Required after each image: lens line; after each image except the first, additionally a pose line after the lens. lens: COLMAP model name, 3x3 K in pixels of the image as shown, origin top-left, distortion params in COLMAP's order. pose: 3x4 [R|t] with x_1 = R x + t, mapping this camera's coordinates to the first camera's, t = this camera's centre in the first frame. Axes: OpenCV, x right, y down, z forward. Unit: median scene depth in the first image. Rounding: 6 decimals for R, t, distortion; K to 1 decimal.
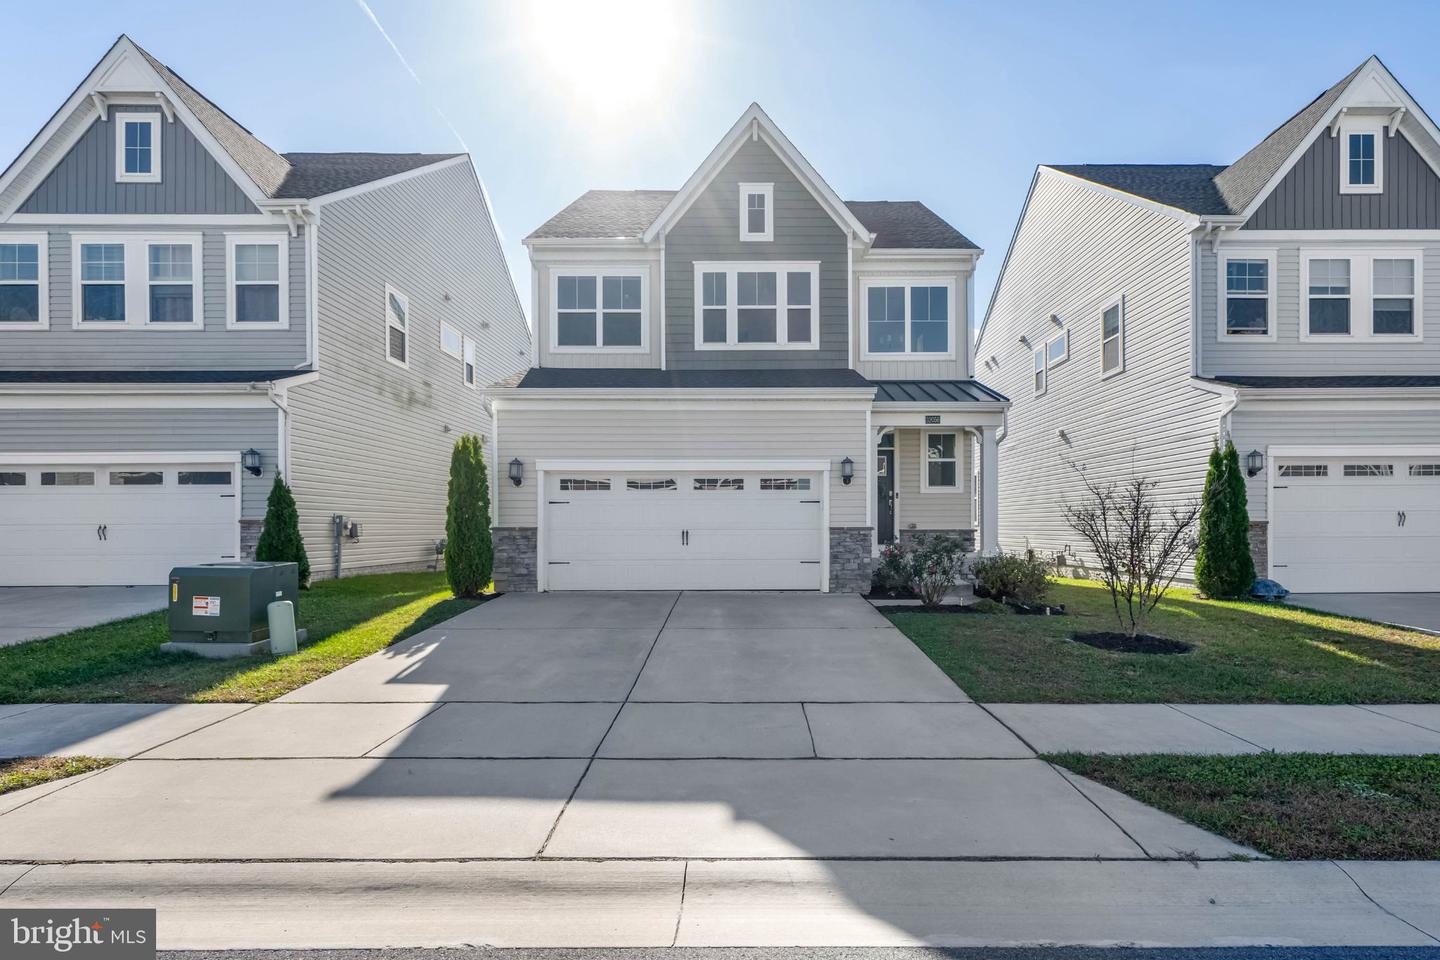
lens RADIAL K [[766.2, 0, 715.2], [0, 766.2, 517.5], [0, 0, 1]] dist [0.006030, 0.001811]
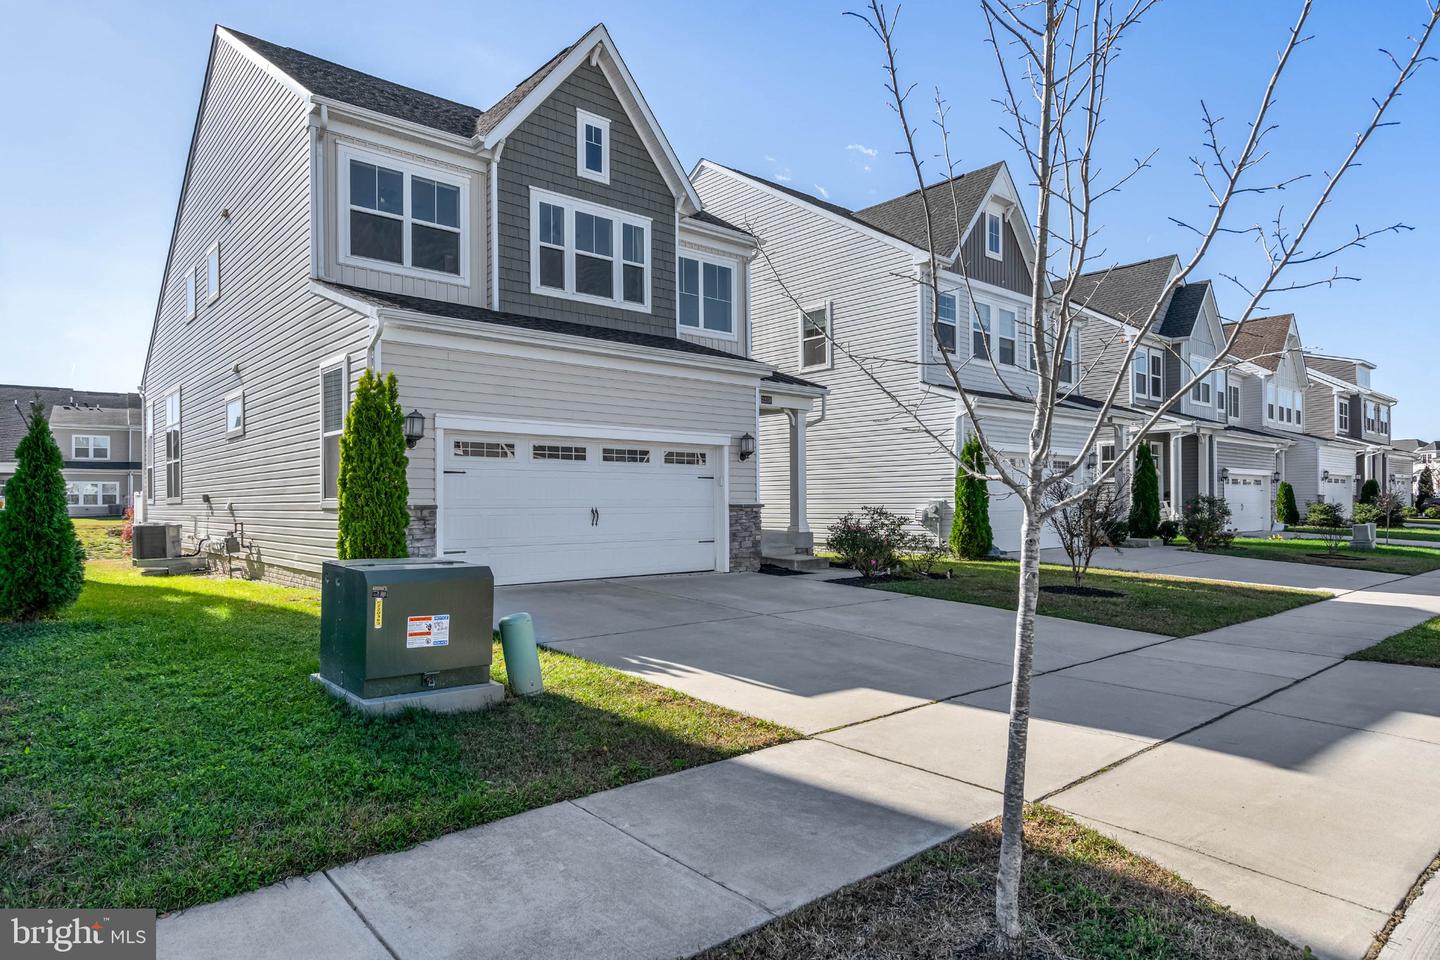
lens RADIAL K [[845.3, 0, 718.7], [0, 845.3, 493.7], [0, 0, 1]] dist [0.004476, -0.000376]
pose [[0.760023, 0.007228, 0.649856, -0.466389], [-0.005203, 0.999974, -0.005037, 0.003905], [-0.649876, 0.000447, 0.760040, 0.169395]]
